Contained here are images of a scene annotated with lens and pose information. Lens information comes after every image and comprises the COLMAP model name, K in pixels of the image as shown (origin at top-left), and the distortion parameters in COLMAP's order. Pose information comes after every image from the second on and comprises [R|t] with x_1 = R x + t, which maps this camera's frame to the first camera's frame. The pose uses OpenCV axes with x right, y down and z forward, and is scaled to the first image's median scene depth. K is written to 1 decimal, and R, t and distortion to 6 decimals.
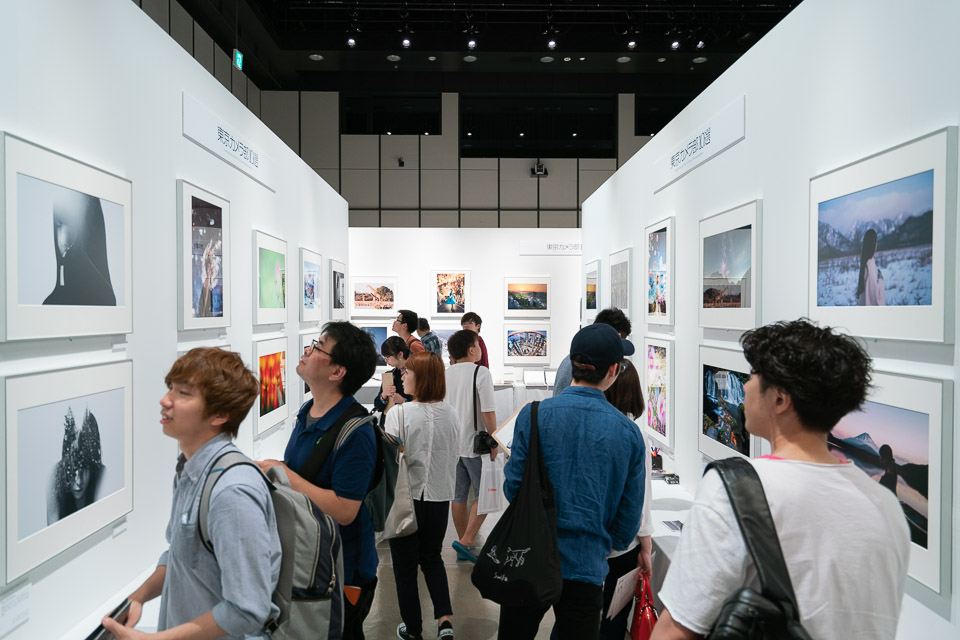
lens RADIAL K [[643.0, 0, 455.8], [0, 643.0, 318.7], [0, 0, 1]] dist [0.008182, 0.003299]
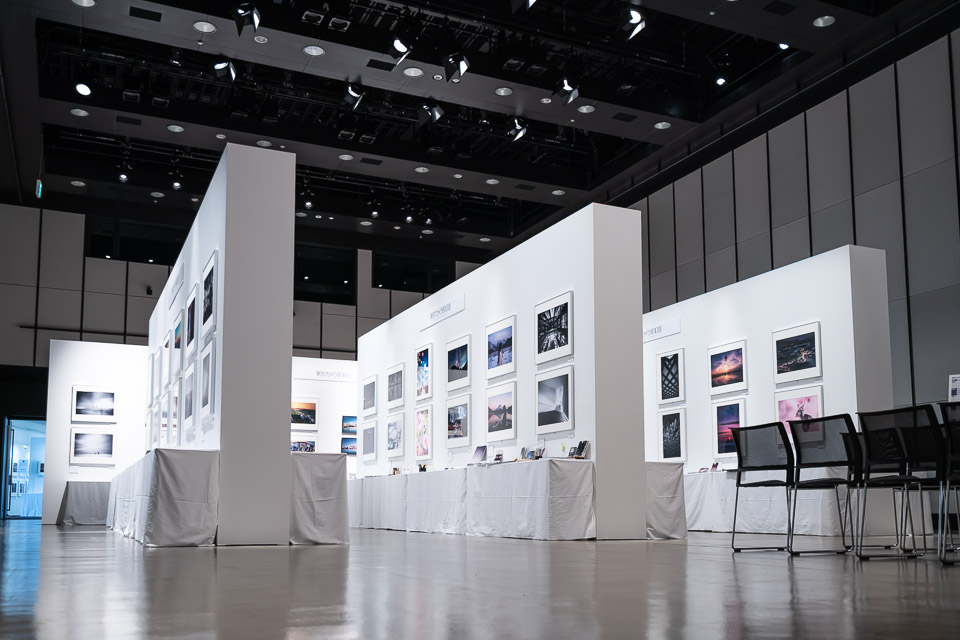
lens RADIAL K [[886.4, 0, 480.0], [0, 886.4, 320.0], [0, 0, 1]] dist [0.000203, -0.000084]
pose [[0.904068, 0.083881, 0.419077, -0.381810], [0.009331, 0.976443, -0.215572, 0.203681], [-0.427288, 0.198802, 0.881988, -0.835833]]
